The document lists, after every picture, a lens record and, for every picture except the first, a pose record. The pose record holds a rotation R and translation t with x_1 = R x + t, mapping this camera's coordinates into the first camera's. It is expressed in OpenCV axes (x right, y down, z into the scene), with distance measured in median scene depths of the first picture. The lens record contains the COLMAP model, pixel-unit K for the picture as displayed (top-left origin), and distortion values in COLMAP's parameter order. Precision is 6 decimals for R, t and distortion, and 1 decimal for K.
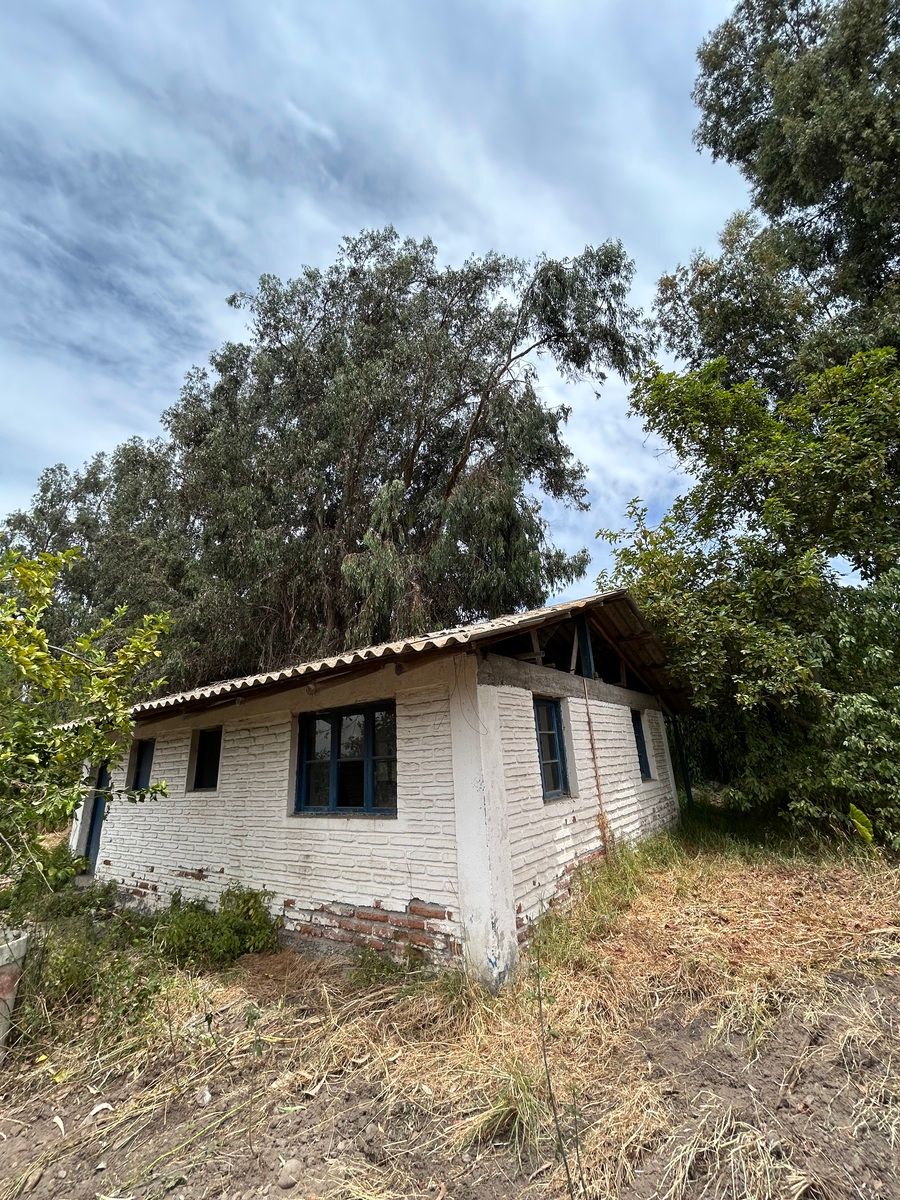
lens RADIAL K [[481.2, 0, 453.8], [0, 481.2, 600.3], [0, 0, 1]] dist [-0.001854, 0.000000]
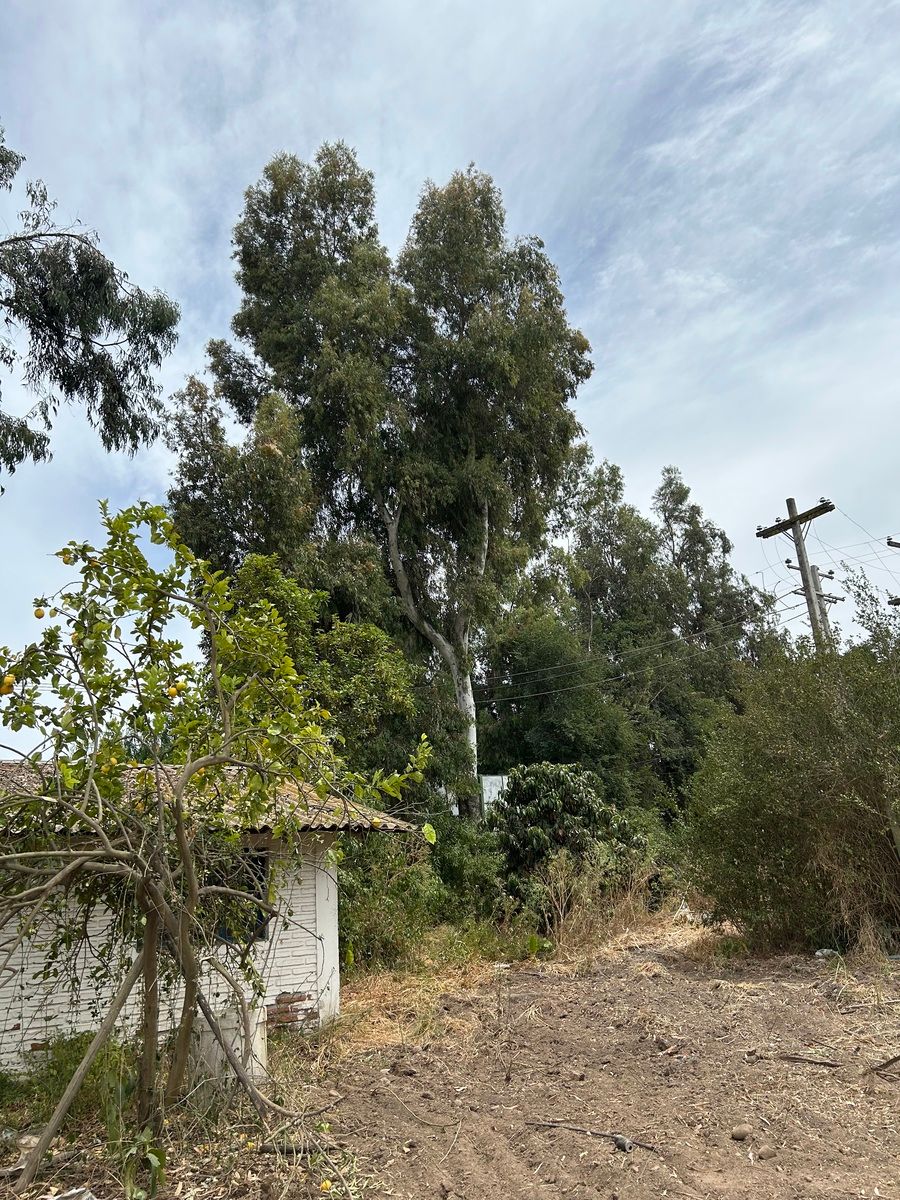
lens RADIAL K [[892.9, 0, 458.8], [0, 892.9, 595.9], [0, 0, 1]] dist [0.038294, -0.017131]
pose [[0.275799, 0.350387, 0.895078, -2.766213], [-0.244820, 0.926090, -0.287091, 0.177444], [-0.929515, -0.139953, 0.341196, -0.224282]]
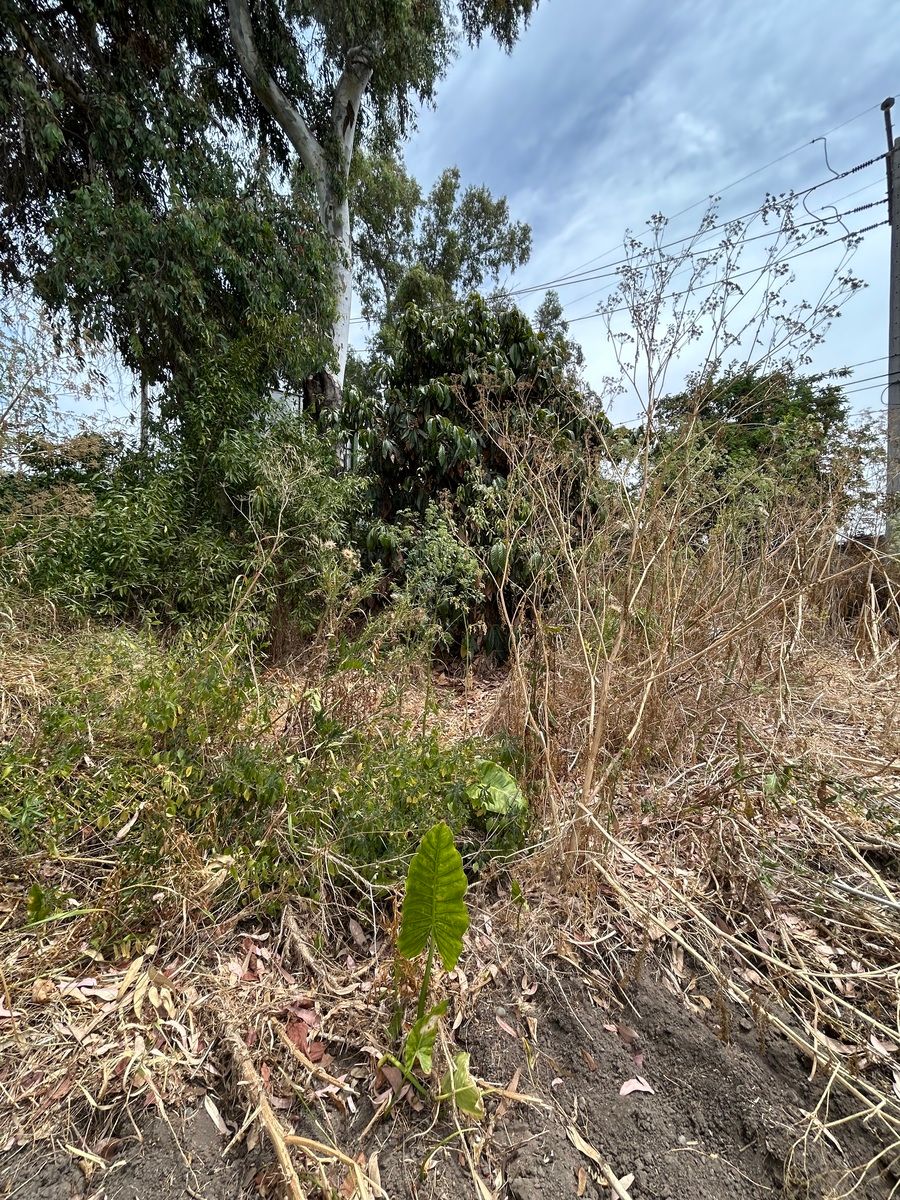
lens RADIAL K [[481.2, 0, 448.2], [0, 481.2, 611.6], [0, 0, 1]] dist [-0.001854, 0.000000]
pose [[0.112943, 0.022504, 0.993347, 1.712800], [-0.332338, 0.943017, 0.016423, 0.246603], [-0.936373, -0.331982, 0.113986, 0.735938]]
